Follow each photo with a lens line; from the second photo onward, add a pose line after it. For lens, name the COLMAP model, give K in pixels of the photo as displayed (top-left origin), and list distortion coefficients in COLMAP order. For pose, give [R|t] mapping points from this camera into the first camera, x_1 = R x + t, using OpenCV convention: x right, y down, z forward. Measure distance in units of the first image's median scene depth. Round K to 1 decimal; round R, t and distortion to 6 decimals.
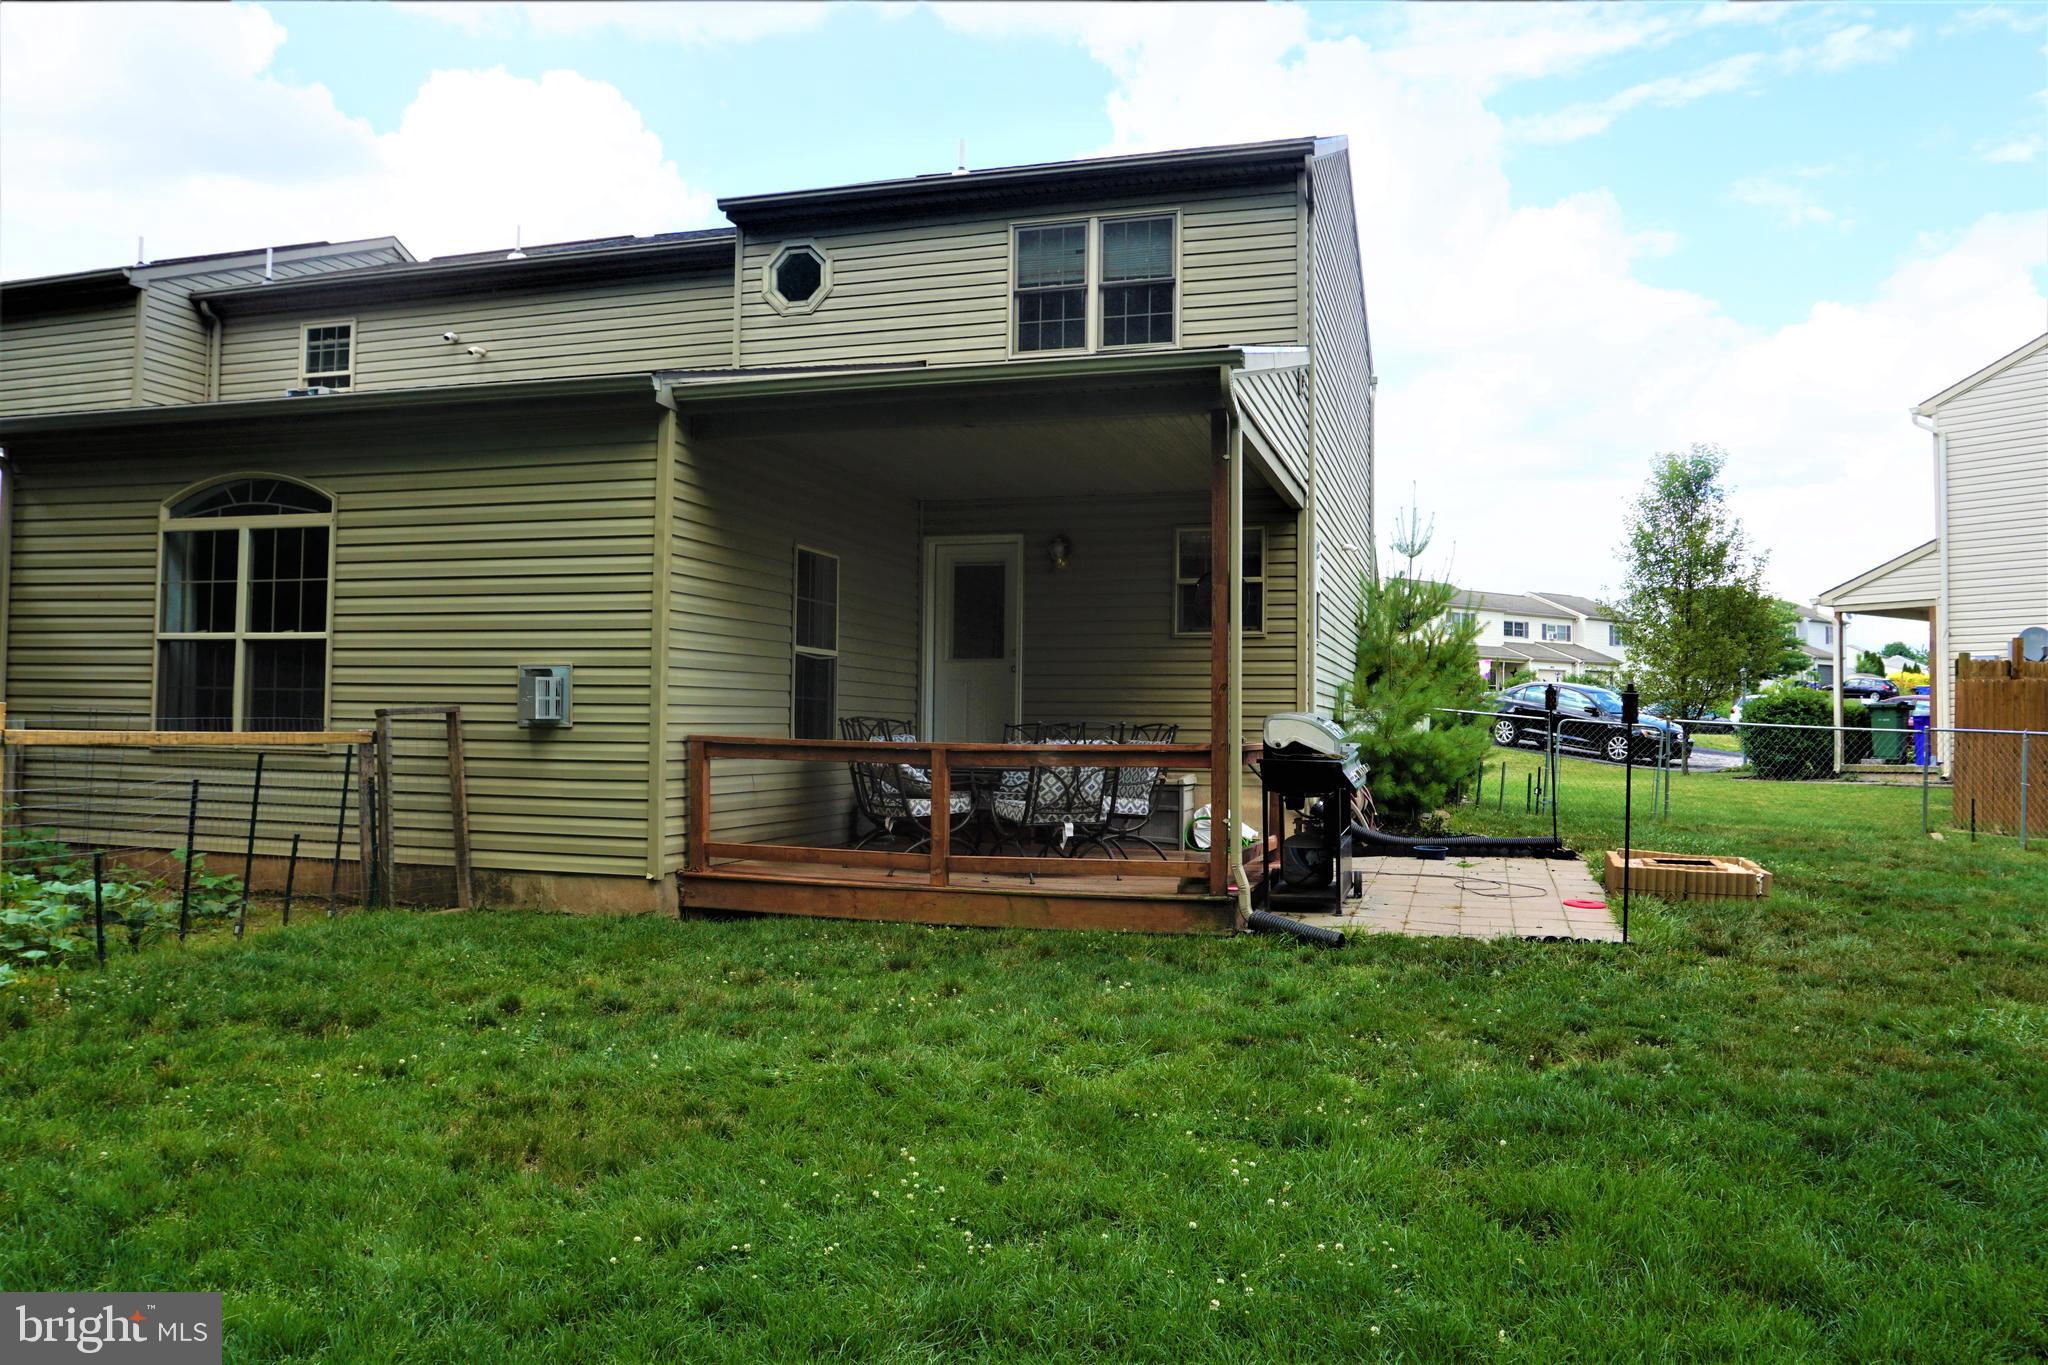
lens RADIAL K [[1513.3, 0, 1024.0], [0, 1513.3, 682.5], [0, 0, 1]] dist [-0.093462, 0.060777]
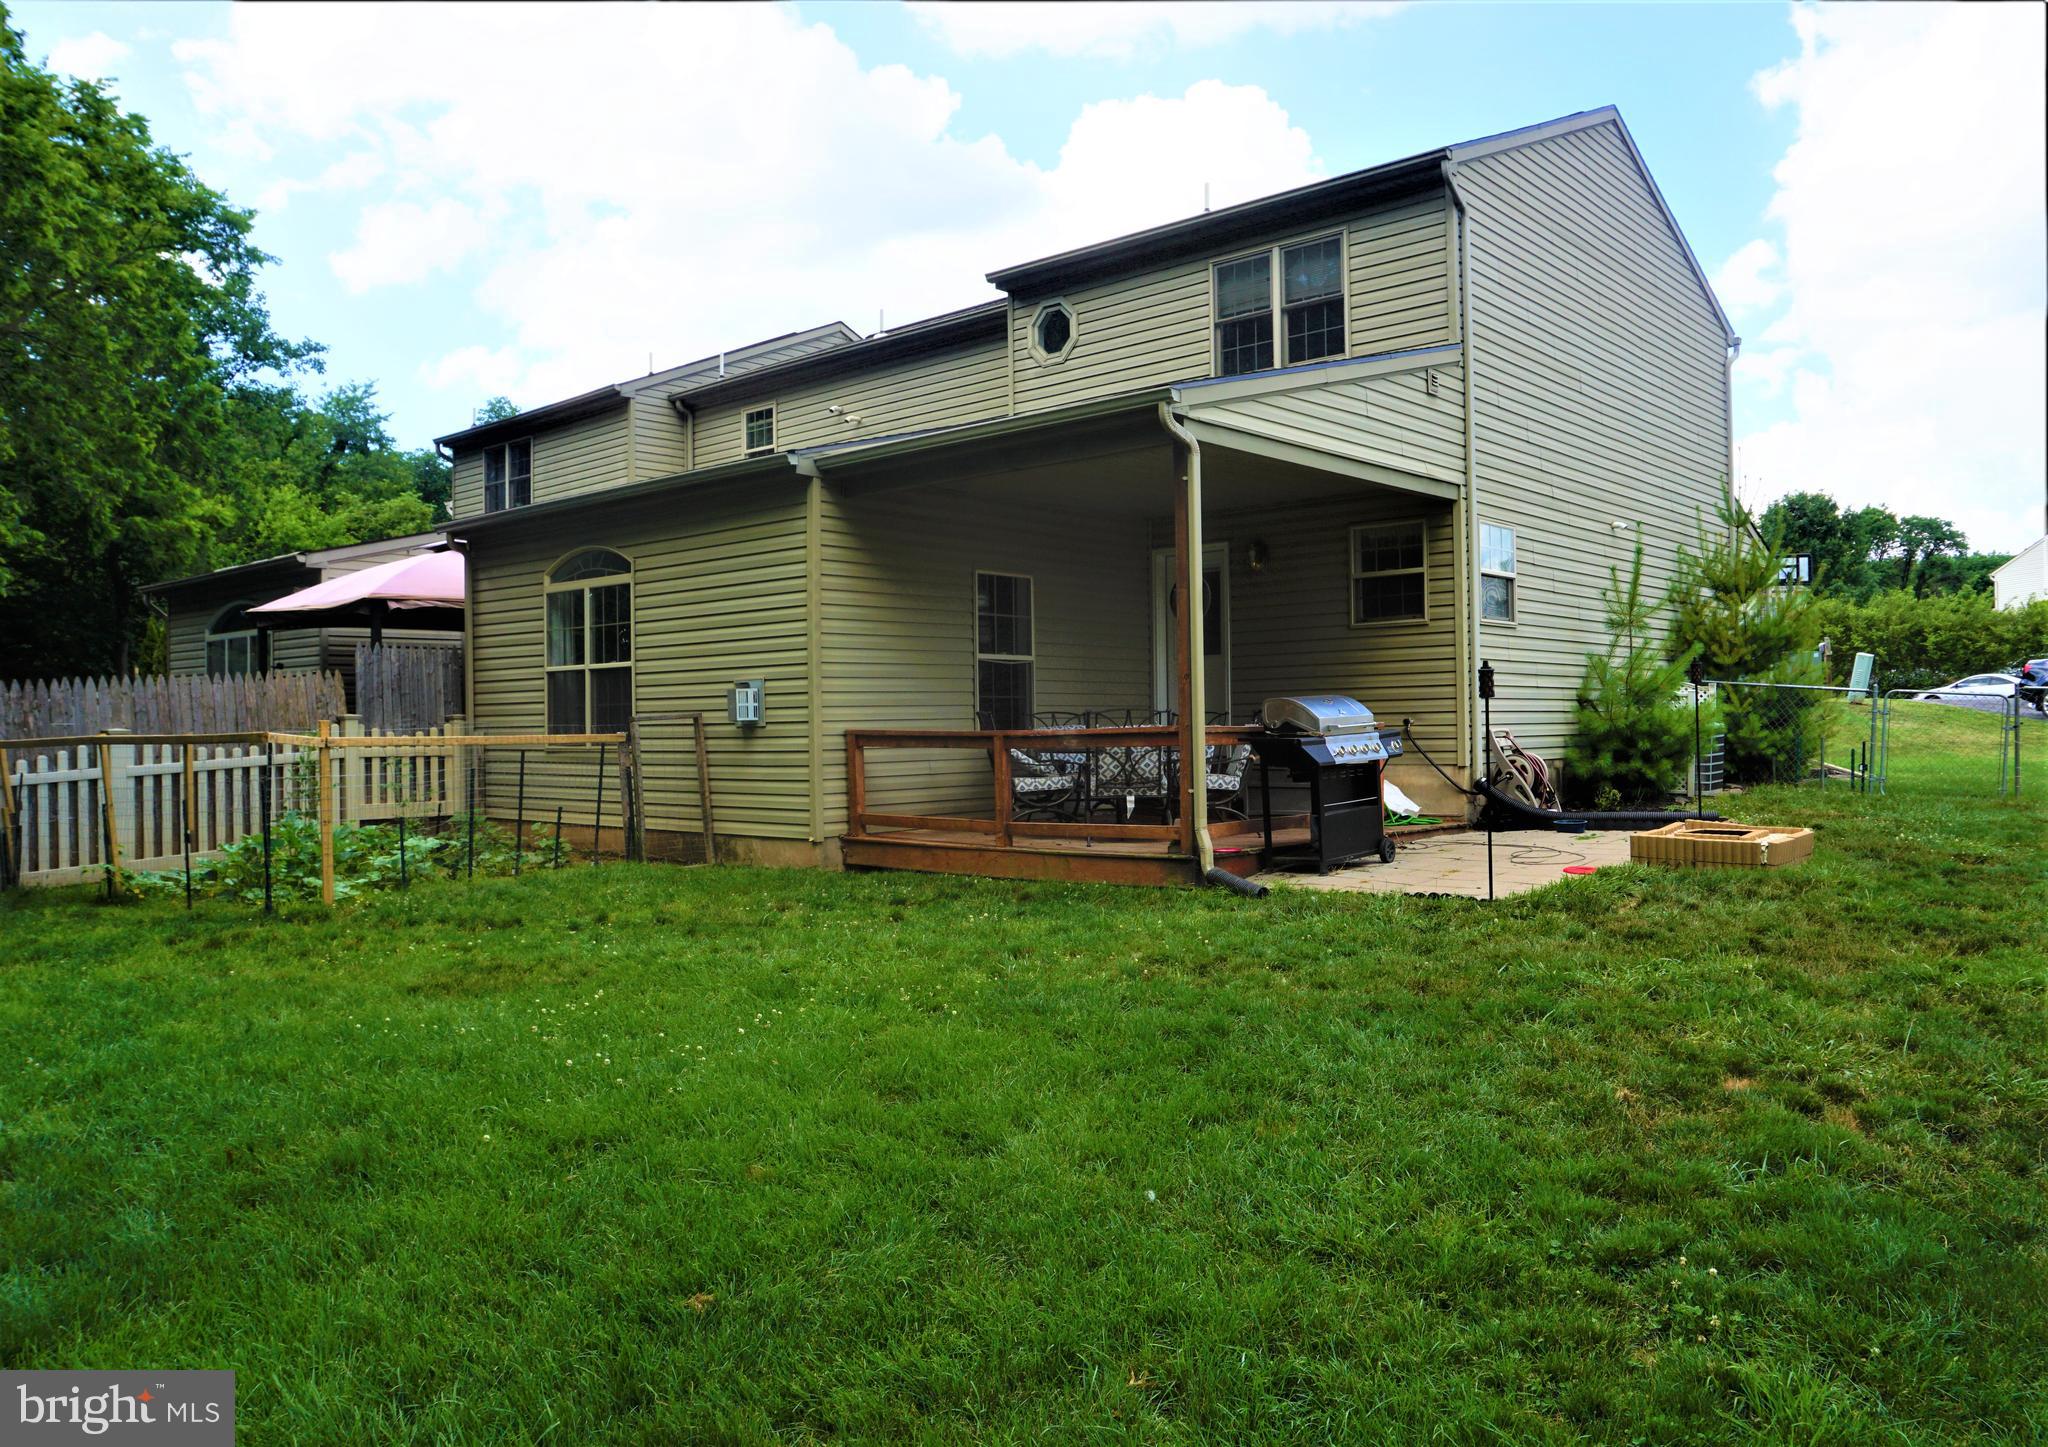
lens RADIAL K [[1497.3, 0, 1024.0], [0, 1497.3, 723.5], [0, 0, 1]] dist [-0.093925, -0.000970]
pose [[0.908820, -0.027455, -0.416284, 0.405751], [0.039559, 0.999007, 0.020479, 0.008842], [0.415309, -0.035079, 0.909004, -0.082673]]
